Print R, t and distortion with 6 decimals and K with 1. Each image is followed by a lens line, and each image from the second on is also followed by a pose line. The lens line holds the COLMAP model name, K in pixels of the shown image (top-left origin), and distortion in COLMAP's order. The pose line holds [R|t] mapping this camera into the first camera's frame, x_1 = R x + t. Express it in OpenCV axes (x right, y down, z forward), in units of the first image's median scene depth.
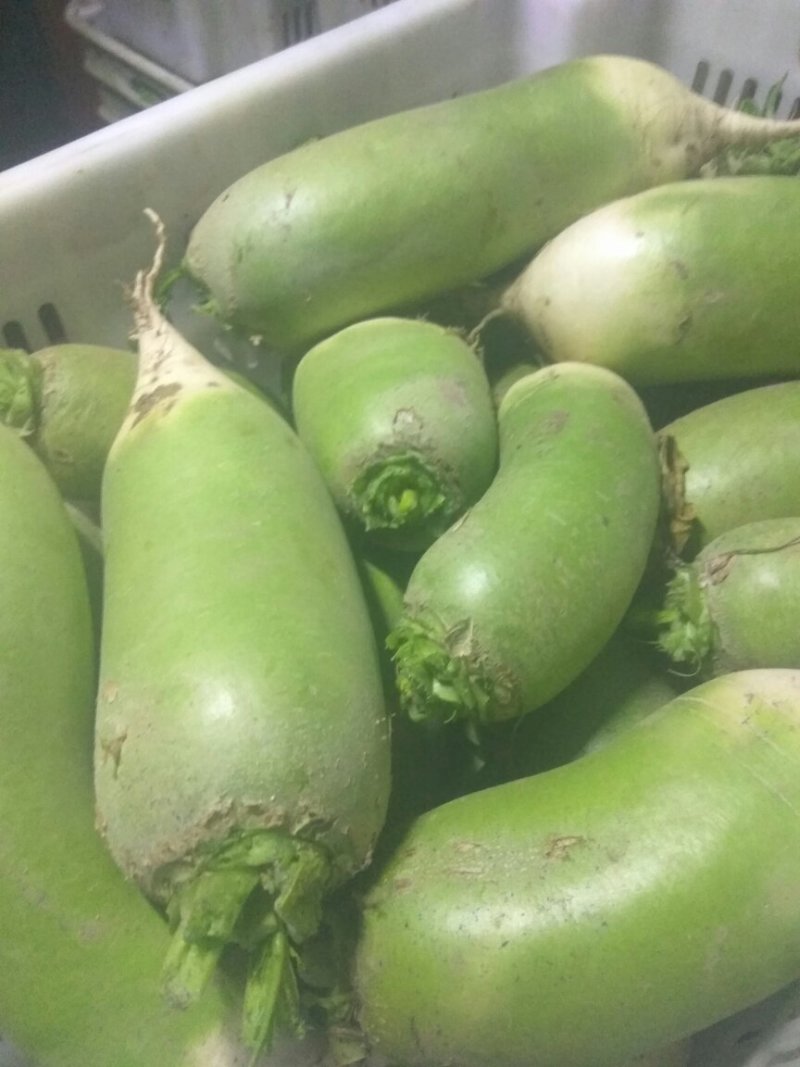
lens RADIAL K [[851.8, 0, 400.0], [0, 851.8, 533.5], [0, 0, 1]] dist [0.084730, -0.177077]
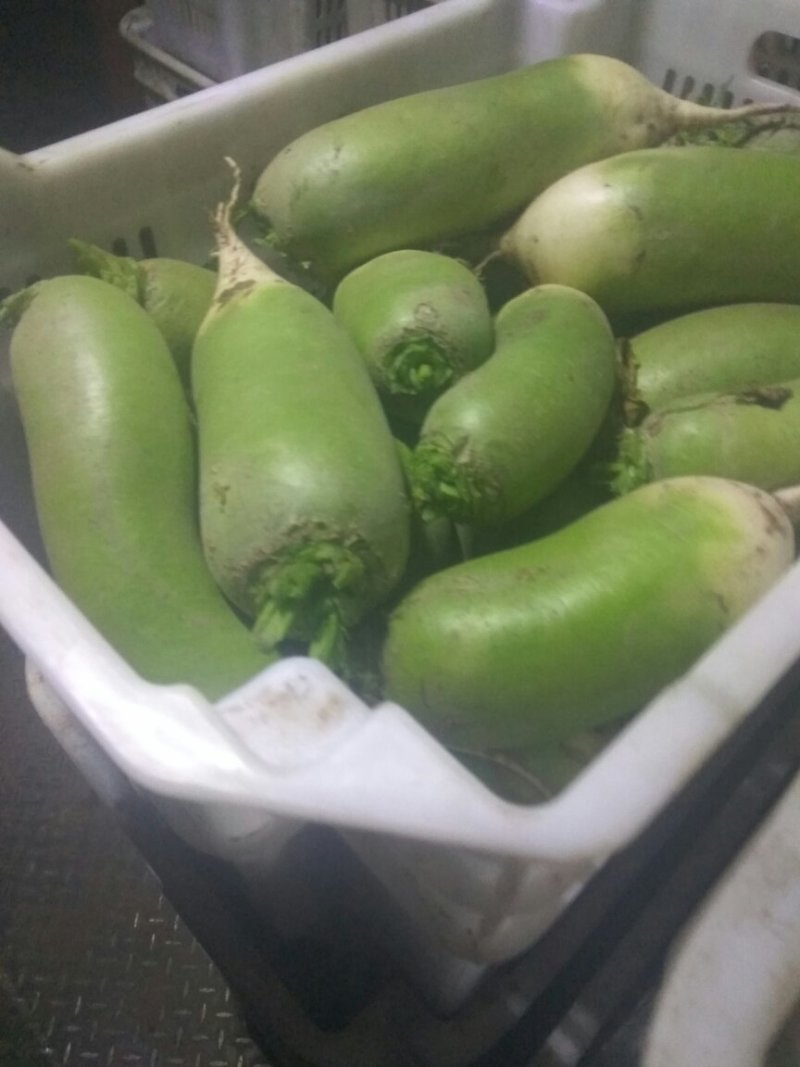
lens RADIAL K [[822.1, 0, 400.0], [0, 822.1, 533.5], [0, 0, 1]] dist [0.059526, -0.148247]
pose [[0.999491, 0.031846, 0.001686, -0.022084], [-0.031821, 0.999404, -0.013349, 0.226201], [-0.002110, 0.013289, 0.999909, -0.268532]]
